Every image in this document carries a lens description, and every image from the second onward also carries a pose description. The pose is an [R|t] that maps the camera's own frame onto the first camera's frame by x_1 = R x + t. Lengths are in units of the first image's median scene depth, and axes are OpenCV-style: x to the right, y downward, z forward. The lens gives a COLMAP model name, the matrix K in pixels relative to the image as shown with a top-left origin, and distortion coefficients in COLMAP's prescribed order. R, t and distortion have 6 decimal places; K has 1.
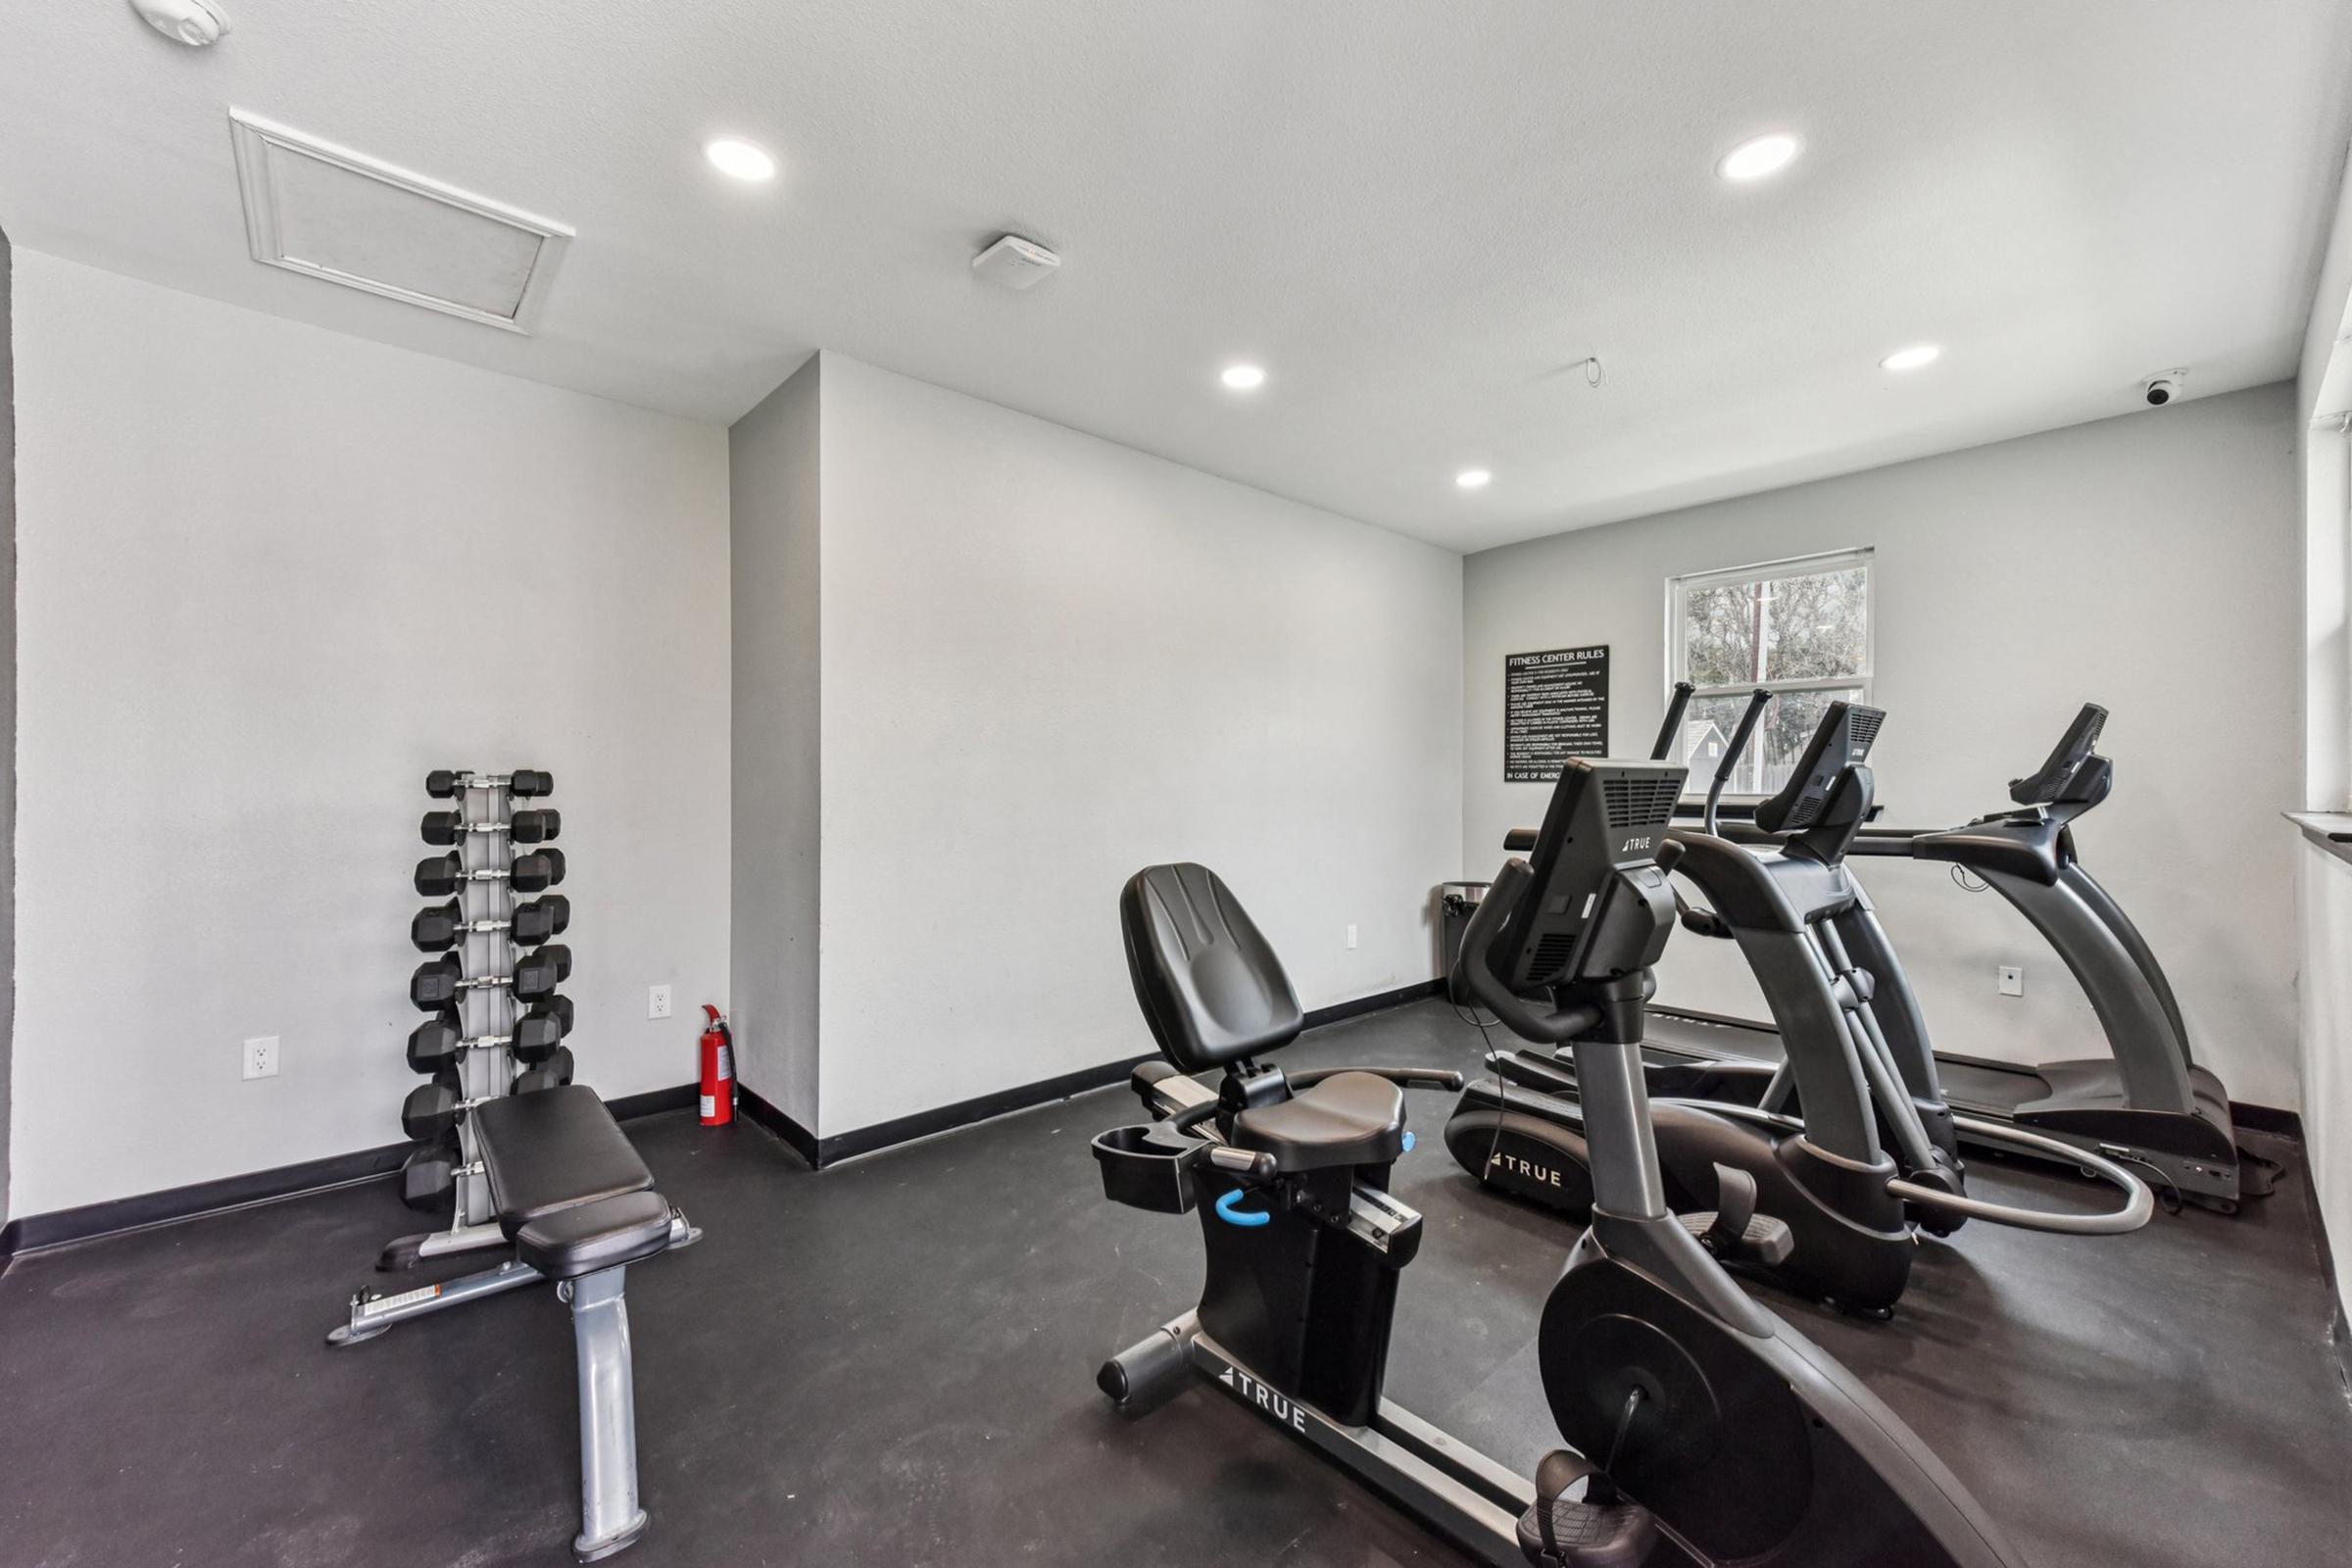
lens RADIAL K [[922.2, 0, 1176.0], [0, 922.2, 784.0], [0, 0, 1]] dist [-0.000107, 0.008949]
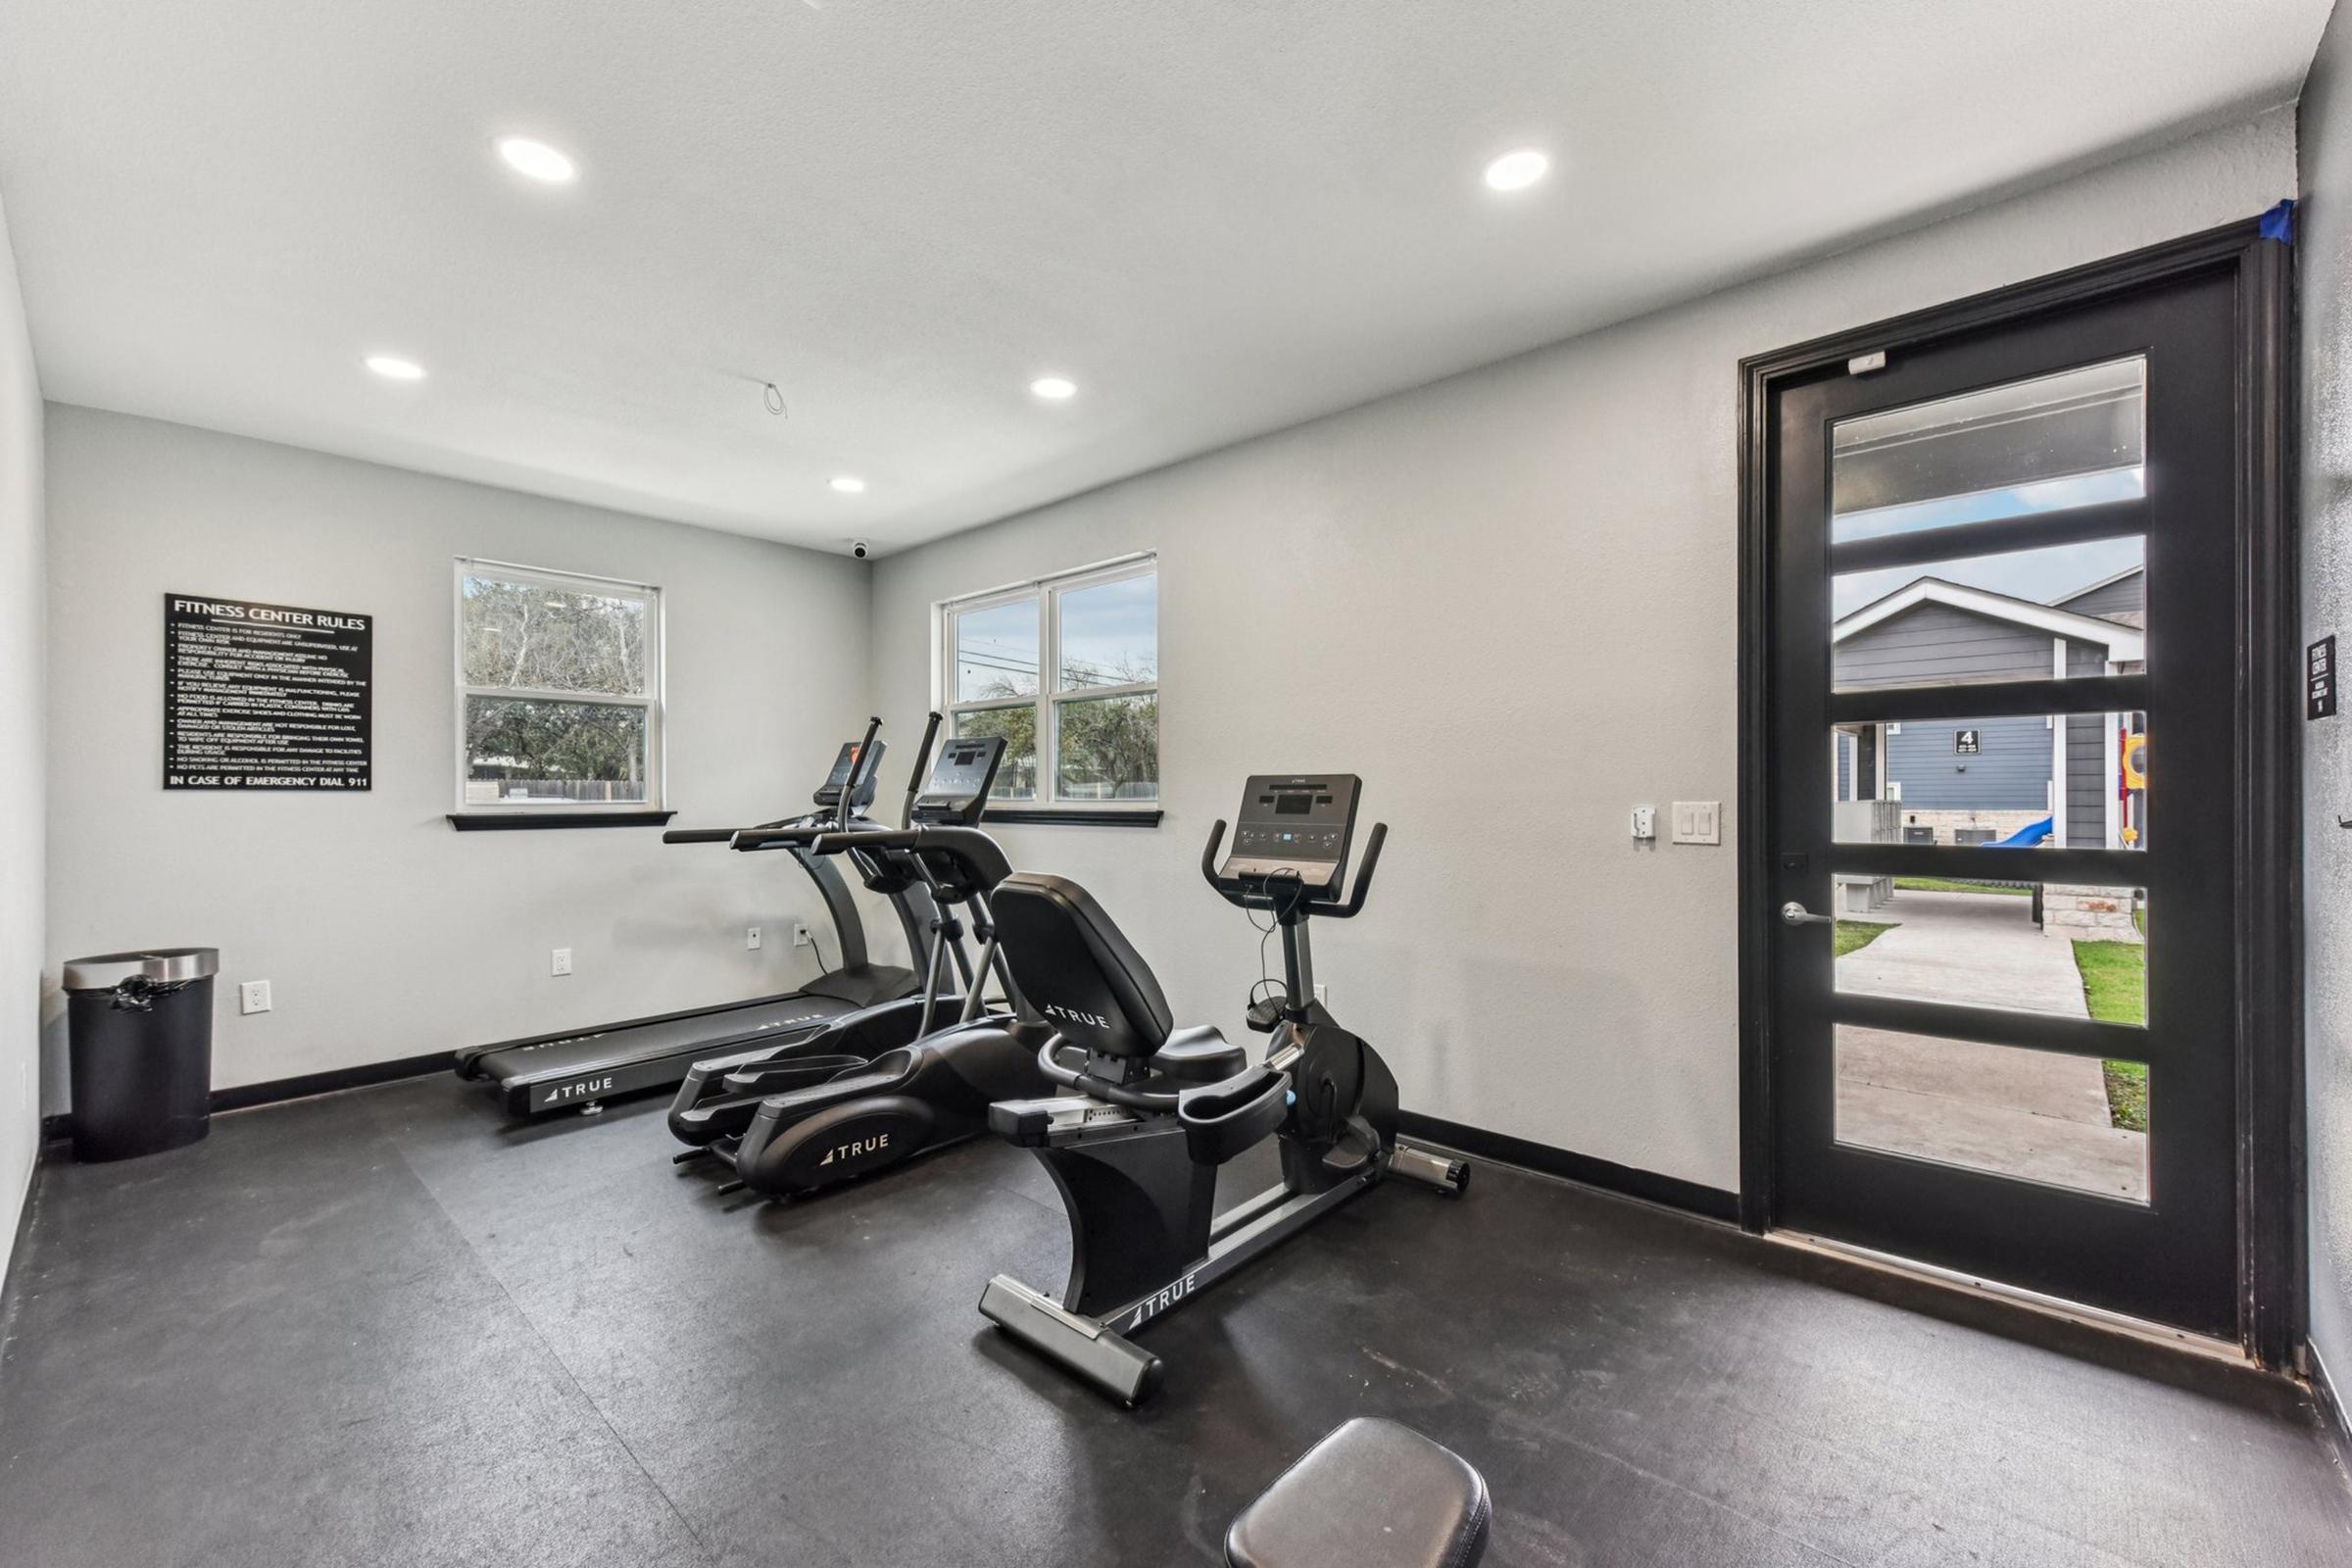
lens RADIAL K [[945.7, 0, 1182.8], [0, 945.7, 791.9], [0, 0, 1]] dist [0.001469, 0.000046]
pose [[-0.105234, 0.002787, 0.994444, -0.397354], [0.002746, 0.999993, -0.002511, 0.002960], [-0.994444, 0.002467, -0.105241, 0.388844]]
